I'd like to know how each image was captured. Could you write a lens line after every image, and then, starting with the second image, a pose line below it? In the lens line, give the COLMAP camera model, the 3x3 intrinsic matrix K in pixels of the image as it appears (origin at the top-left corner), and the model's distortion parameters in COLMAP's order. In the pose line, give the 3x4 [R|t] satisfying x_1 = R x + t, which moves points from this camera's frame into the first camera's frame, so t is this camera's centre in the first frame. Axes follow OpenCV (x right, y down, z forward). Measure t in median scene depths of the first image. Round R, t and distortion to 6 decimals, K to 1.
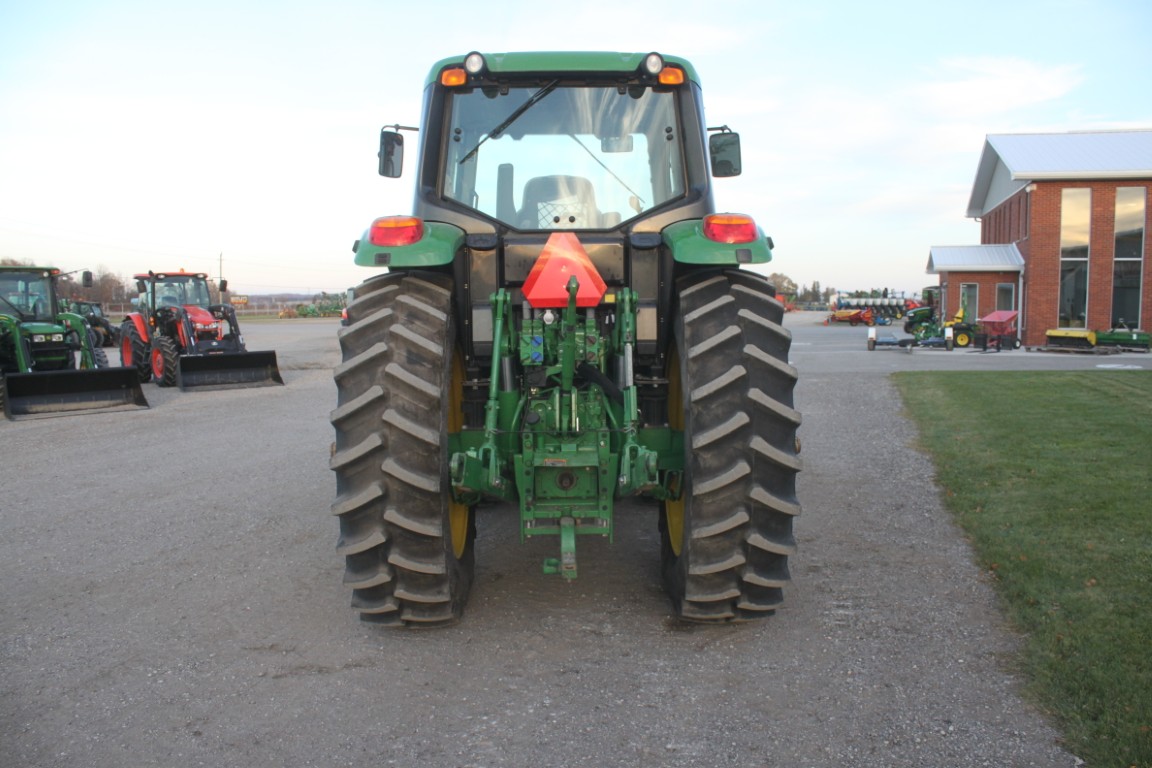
lens RADIAL K [[952.5, 0, 571.4], [0, 952.5, 381.8], [0, 0, 1]] dist [-0.121858, 0.013593]
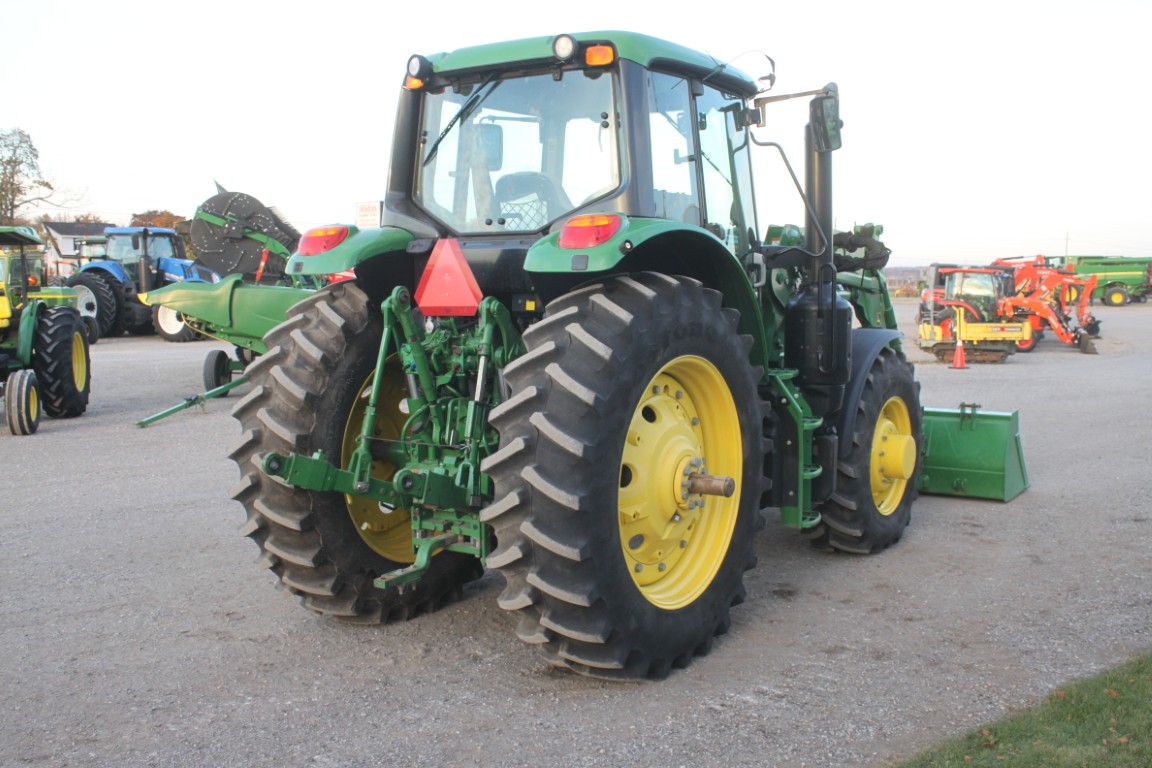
lens RADIAL K [[1207.4, 0, 576.1], [0, 1207.4, 387.0], [0, 0, 1]] dist [-0.109179, 0.000000]
pose [[0.812280, 0.058273, -0.580349, 0.802643], [-0.054803, 0.998220, 0.023527, -0.041507], [0.580687, 0.012695, 0.814028, 0.077670]]
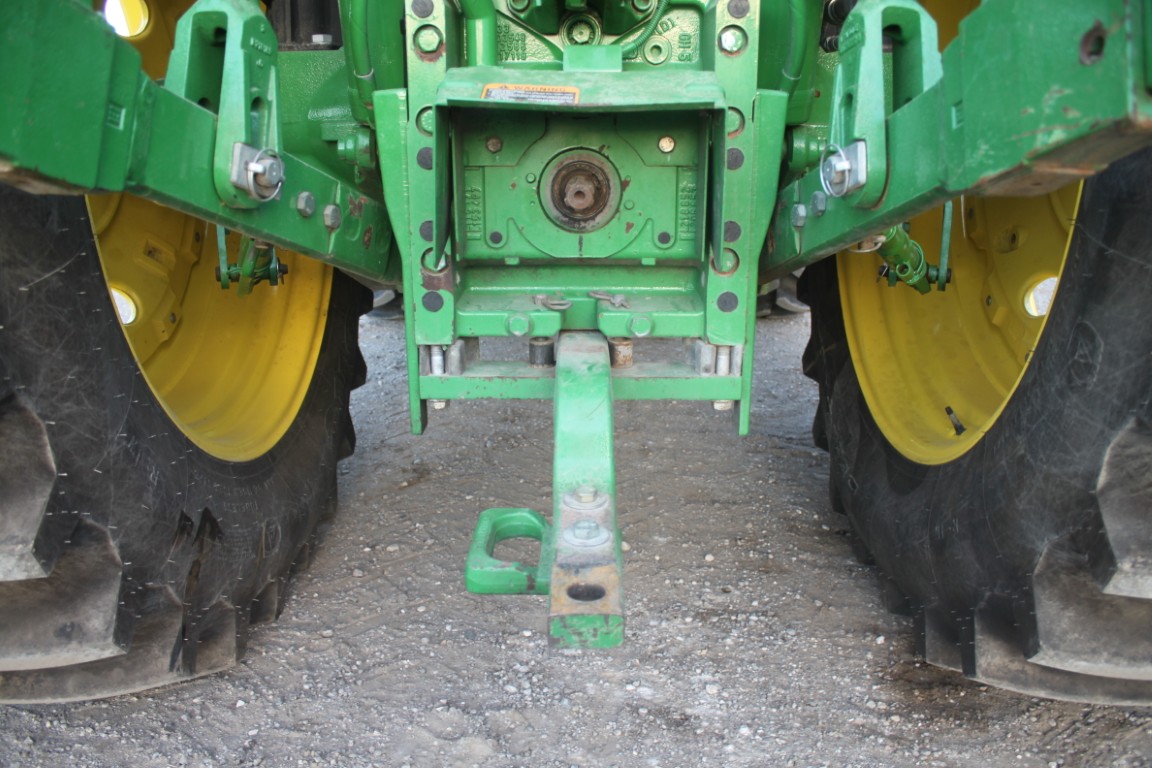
lens RADIAL K [[952.5, 0, 575.0], [0, 952.5, 389.2], [0, 0, 1]] dist [-0.121858, 0.013593]
pose [[0.999730, 0.016396, -0.016455, -0.001770], [-0.012861, 0.980577, 0.195714, 0.105625], [0.019345, -0.195450, 0.980523, 0.739720]]
